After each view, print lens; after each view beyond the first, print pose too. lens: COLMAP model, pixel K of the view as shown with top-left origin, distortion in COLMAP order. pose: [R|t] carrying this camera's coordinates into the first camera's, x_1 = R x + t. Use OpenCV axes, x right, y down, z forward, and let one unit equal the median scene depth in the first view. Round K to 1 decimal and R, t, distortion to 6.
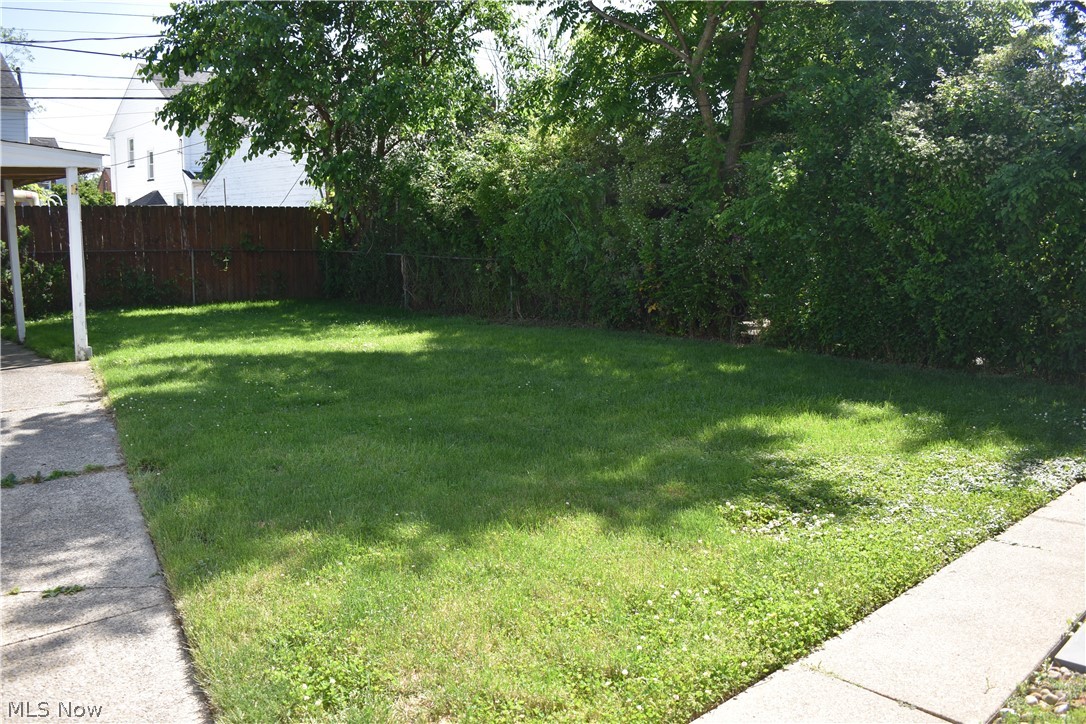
lens RADIAL K [[942.0, 0, 538.5], [0, 942.0, 362.3], [0, 0, 1]] dist [-0.056667, 0.006270]
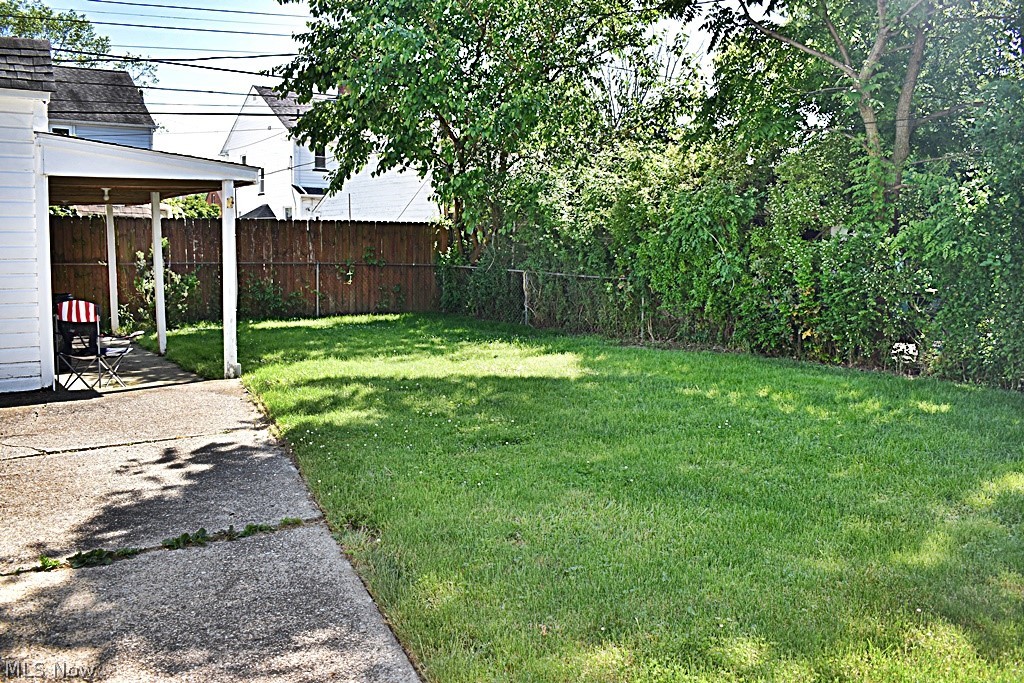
lens RADIAL K [[888.2, 0, 515.5], [0, 888.2, 340.4], [0, 0, 1]] dist [-0.056667, 0.006270]
pose [[0.995412, 0.022676, -0.092958, -0.080209], [-0.025639, 0.999196, -0.030806, -0.014911], [0.092184, 0.033048, 0.995193, 0.078043]]
